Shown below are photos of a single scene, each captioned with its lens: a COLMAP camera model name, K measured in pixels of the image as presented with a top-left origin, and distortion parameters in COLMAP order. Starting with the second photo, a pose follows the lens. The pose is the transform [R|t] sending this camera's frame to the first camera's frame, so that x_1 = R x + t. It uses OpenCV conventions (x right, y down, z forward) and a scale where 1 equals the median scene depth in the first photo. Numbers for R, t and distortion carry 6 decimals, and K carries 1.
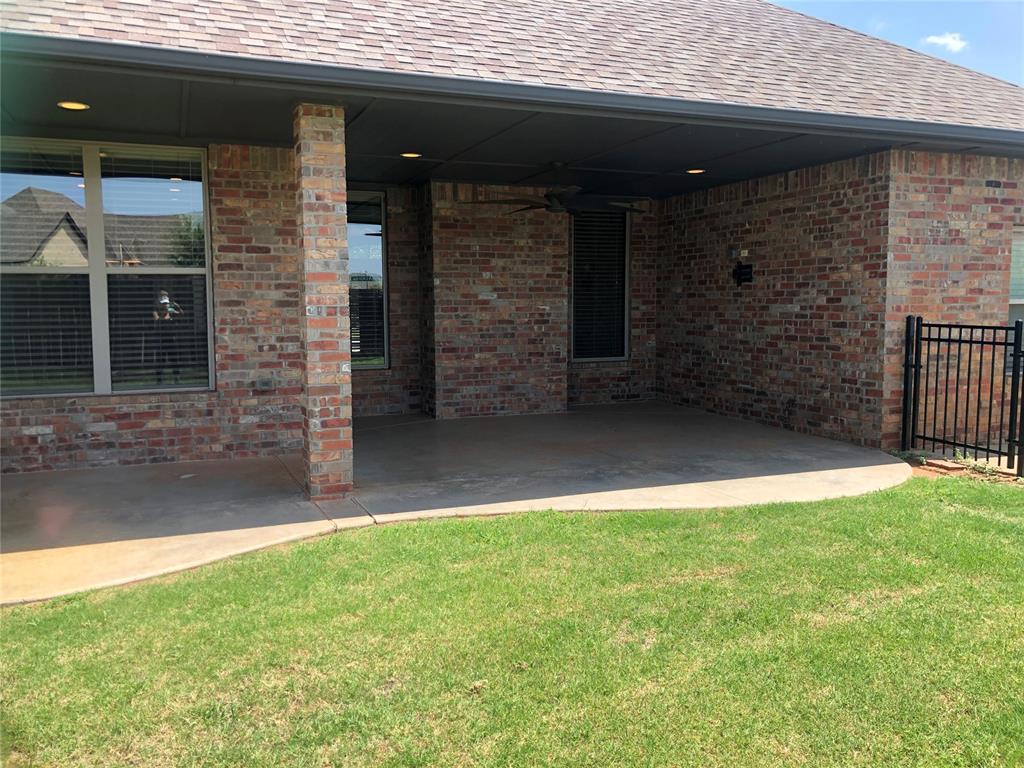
lens RADIAL K [[844.5, 0, 513.6], [0, 844.5, 380.1], [0, 0, 1]] dist [0.039537, -0.025896]
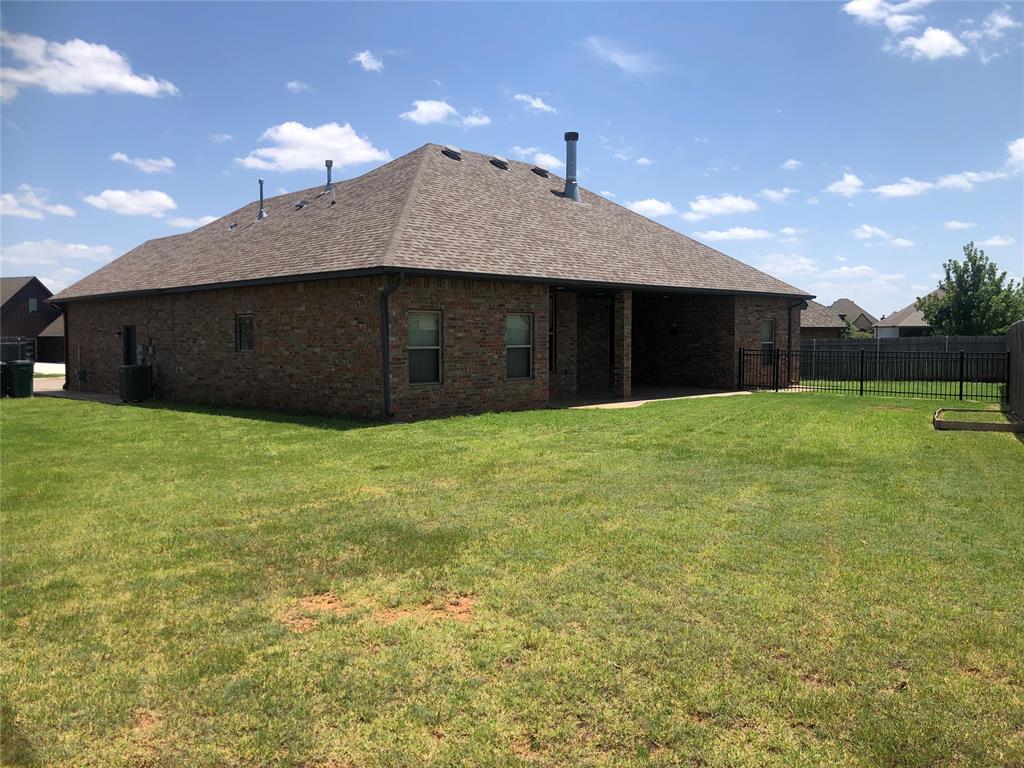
lens RADIAL K [[844.5, 0, 501.8], [0, 844.5, 391.7], [0, 0, 1]] dist [0.039537, -0.025896]
pose [[0.923715, -0.023283, 0.382373, -1.531720], [0.035287, 0.999079, -0.024411, 0.132885], [-0.381452, 0.036041, 0.923686, -1.542545]]
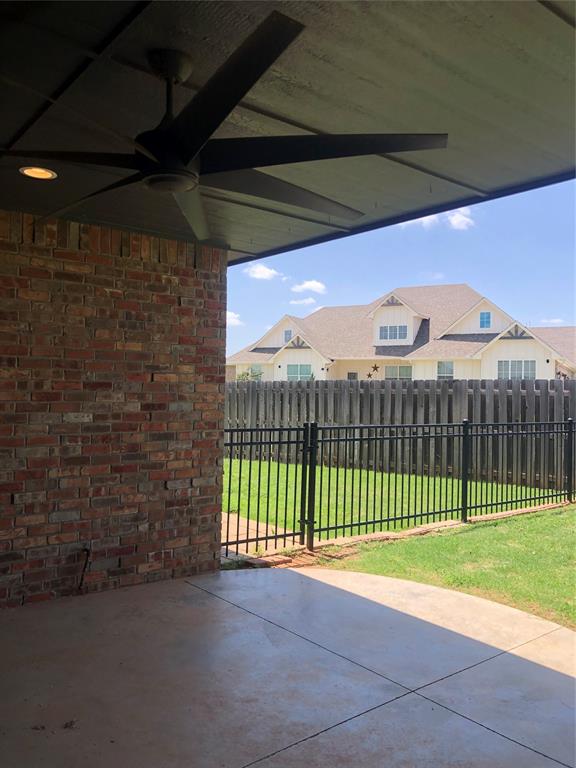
lens RADIAL K [[633.4, 0, 285.6], [0, 633.4, 388.1], [0, 0, 1]] dist [0.039537, -0.025896]
pose [[-0.284433, 0.006884, 0.958671, -0.242040], [0.072765, 0.997245, 0.014428, -0.114945], [-0.955931, 0.073862, -0.284150, 1.084524]]
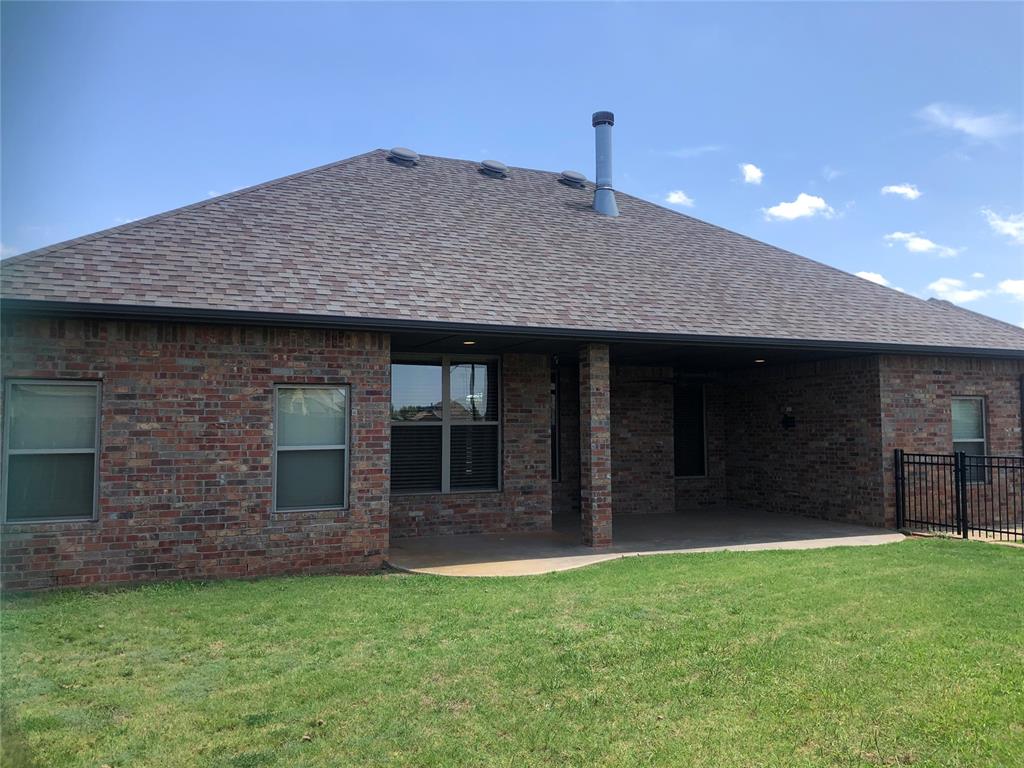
lens RADIAL K [[844.5, 0, 519.3], [0, 844.5, 377.2], [0, 0, 1]] dist [0.039537, -0.025896]
pose [[0.999487, 0.002607, 0.031936, -0.339128], [0.002391, 0.987840, -0.155459, 0.044753], [-0.031953, 0.155455, 0.987326, -0.672298]]
